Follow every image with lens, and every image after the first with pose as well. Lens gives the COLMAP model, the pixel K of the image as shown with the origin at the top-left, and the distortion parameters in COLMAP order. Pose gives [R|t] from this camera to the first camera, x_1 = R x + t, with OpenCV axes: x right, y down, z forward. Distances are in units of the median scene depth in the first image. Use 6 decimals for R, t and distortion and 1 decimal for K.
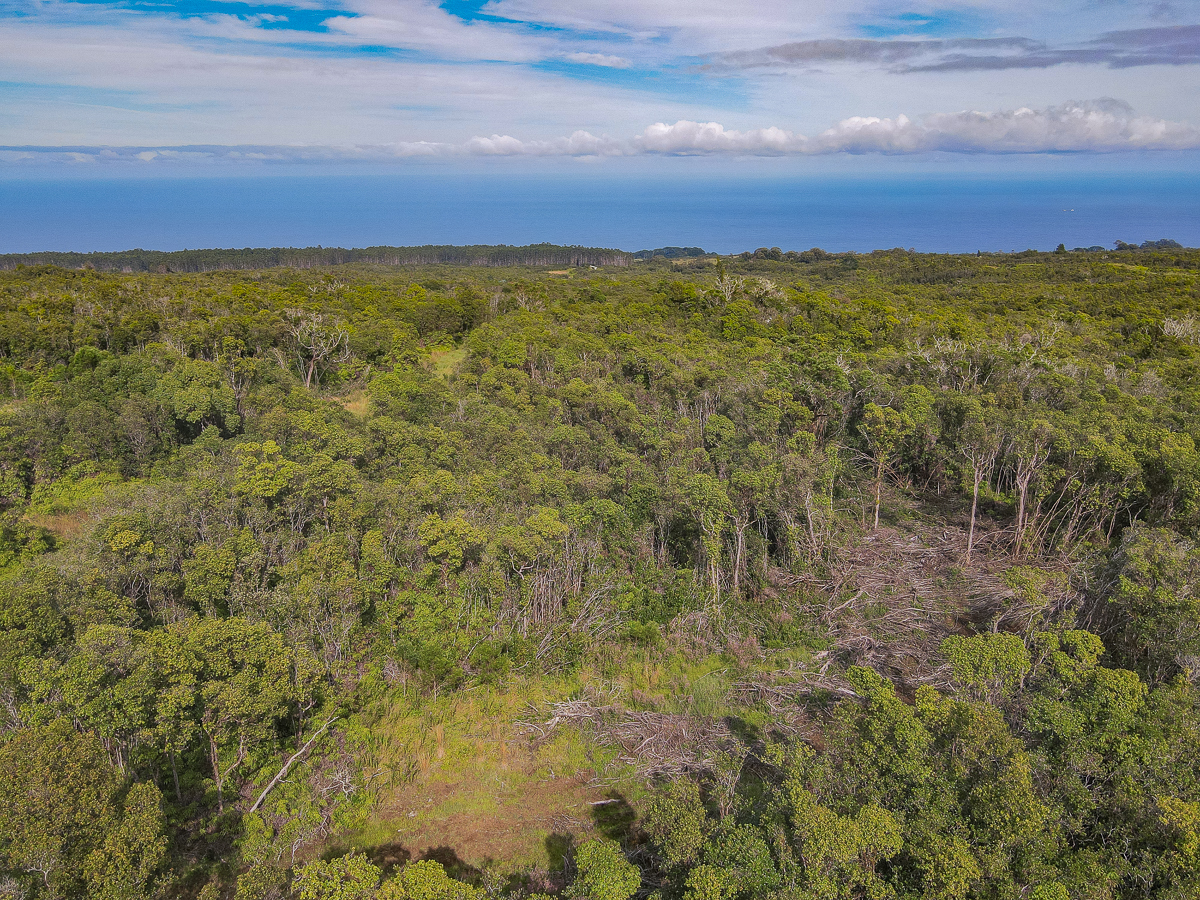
lens RADIAL K [[845.5, 0, 600.0], [0, 845.5, 450.0], [0, 0, 1]] dist [-0.025602, 0.045956]
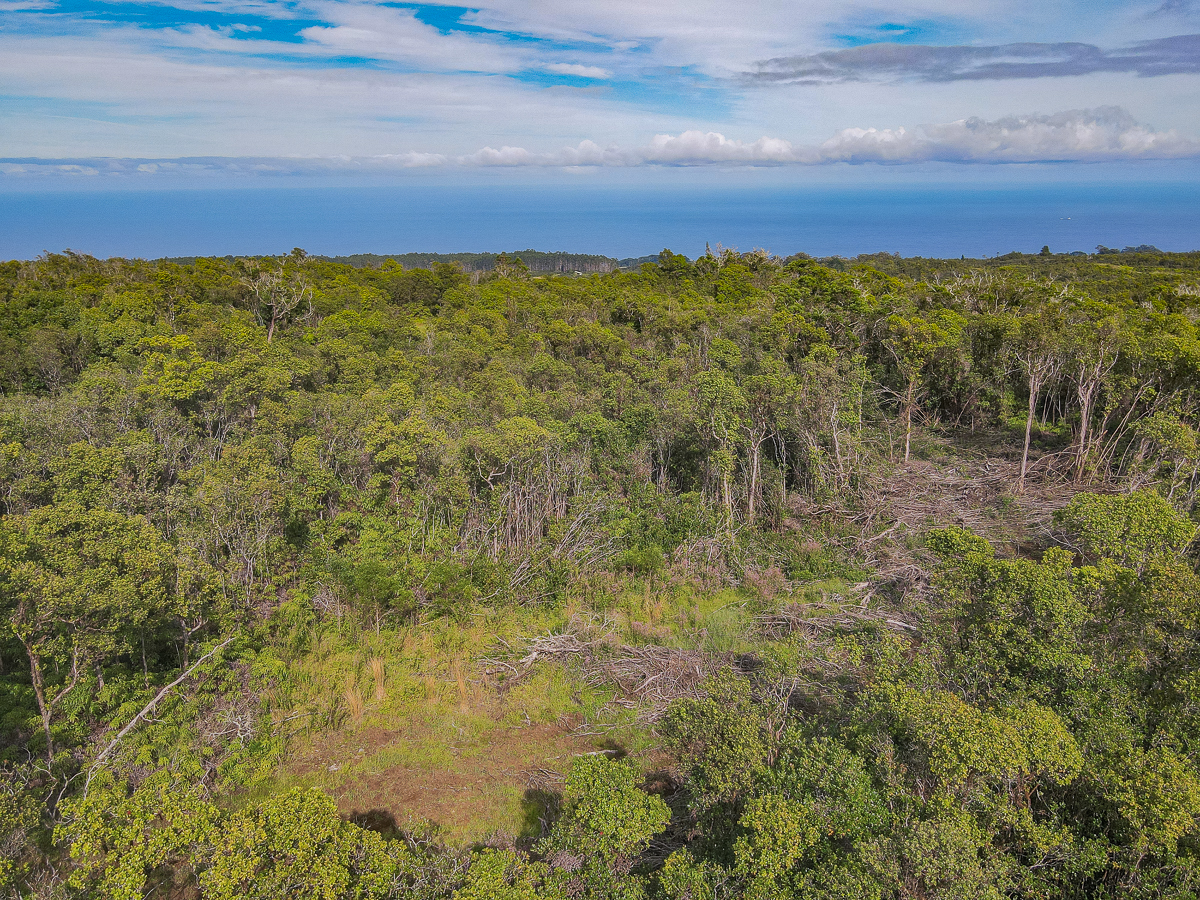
lens RADIAL K [[845.5, 0, 600.0], [0, 845.5, 450.0], [0, 0, 1]] dist [-0.025602, 0.045956]
pose [[0.999847, -0.006397, 0.016270, -0.001672], [0.006594, 0.999905, -0.012112, 0.114109], [-0.016191, 0.012218, 0.999794, 0.178824]]
